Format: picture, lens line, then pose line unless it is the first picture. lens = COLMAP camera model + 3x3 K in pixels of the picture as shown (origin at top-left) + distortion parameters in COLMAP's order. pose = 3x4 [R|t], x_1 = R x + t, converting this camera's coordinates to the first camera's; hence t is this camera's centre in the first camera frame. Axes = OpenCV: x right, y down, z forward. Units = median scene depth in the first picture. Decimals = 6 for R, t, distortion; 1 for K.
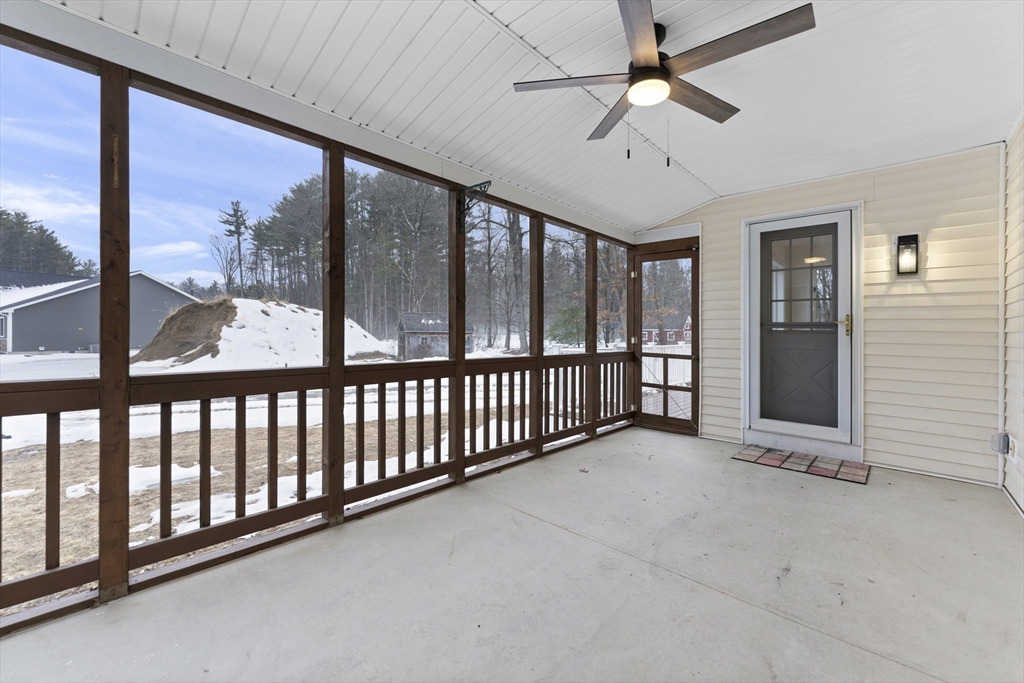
lens RADIAL K [[416.1, 0, 513.9], [0, 416.1, 327.2], [0, 0, 1]] dist [-0.000042, -0.000011]
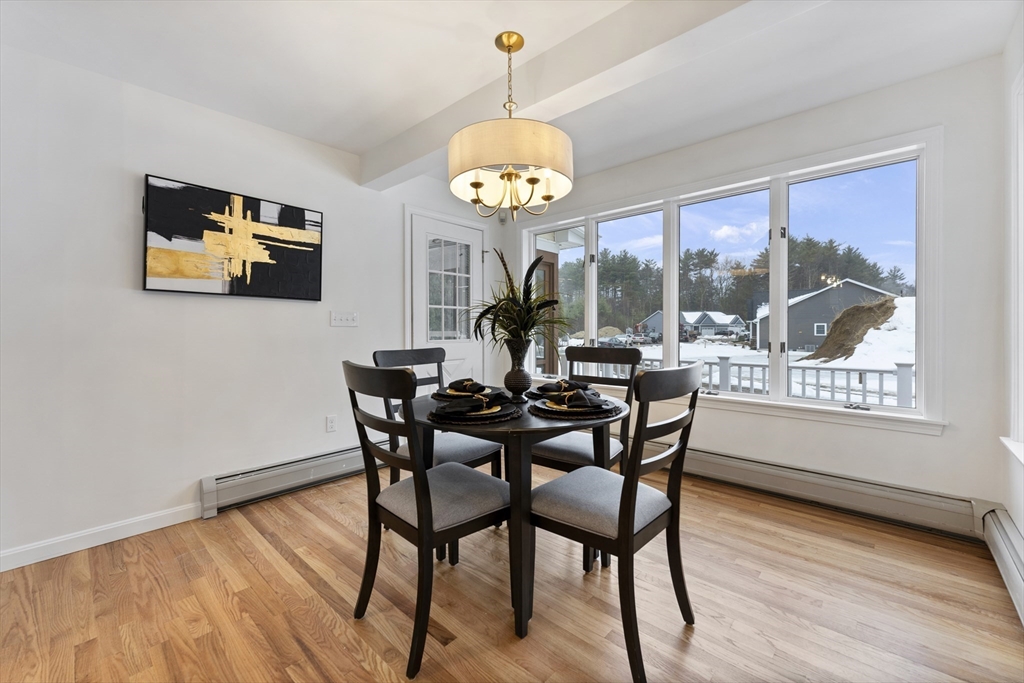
lens RADIAL K [[416.1, 0, 513.9], [0, 416.1, 327.2], [0, 0, 1]] dist [-0.000042, -0.000011]
pose [[-0.007518, -0.017667, -0.999816, 0.217374], [0.011102, 0.999781, -0.017750, 0.001537], [0.999910, -0.011233, -0.007320, 0.164132]]
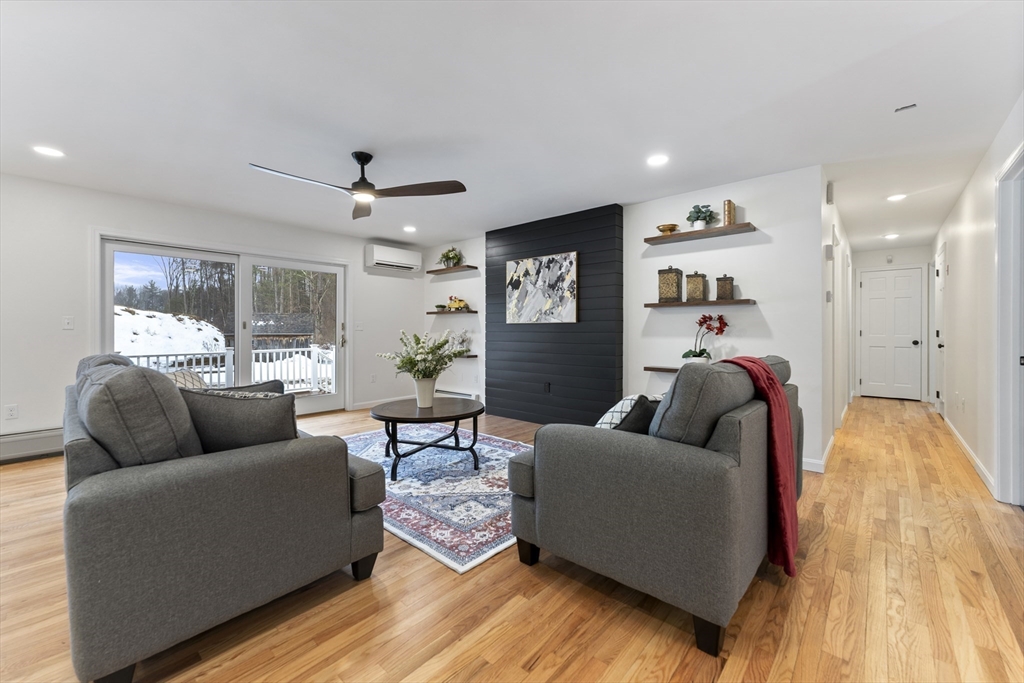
lens RADIAL K [[415.1, 0, 507.6], [0, 415.1, 335.8], [0, 0, 1]] dist [0.000584, 0.000005]
pose [[0.999882, -0.015348, 0.000388, 0.351362], [0.015335, 0.999618, 0.023007, 0.002136], [-0.000741, -0.022999, 0.999735, 0.090650]]
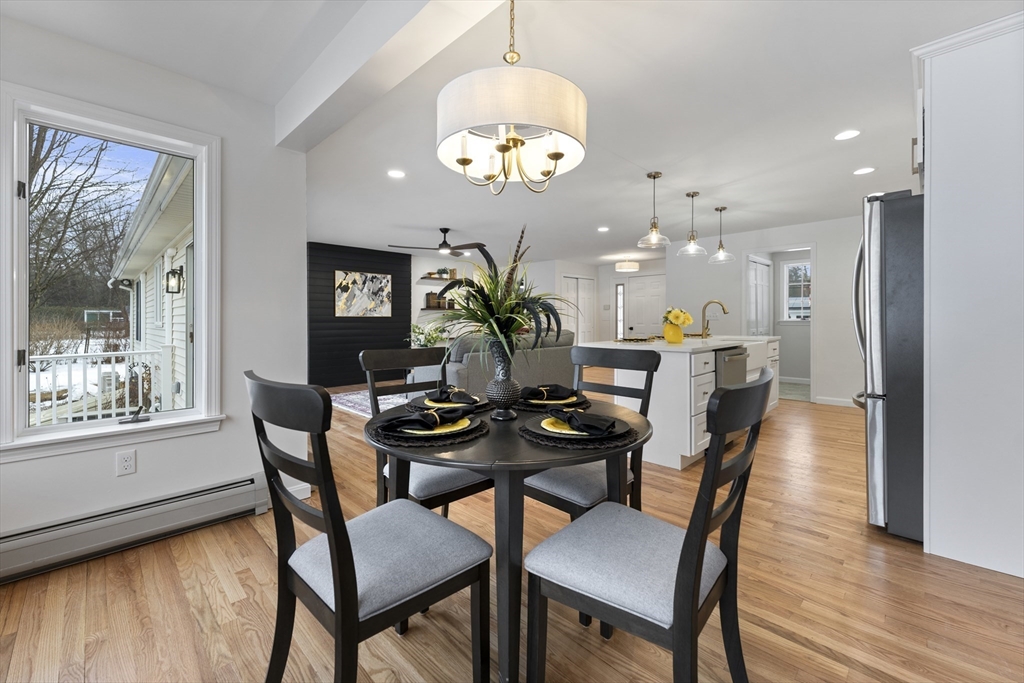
lens RADIAL K [[416.1, 0, 513.9], [0, 416.1, 327.2], [0, 0, 1]] dist [-0.000042, -0.000011]
pose [[0.051248, -0.029646, 0.998246, 0.098881], [-0.000606, 0.999558, 0.029716, -0.000256], [-0.998686, -0.002128, 0.051207, 0.158900]]
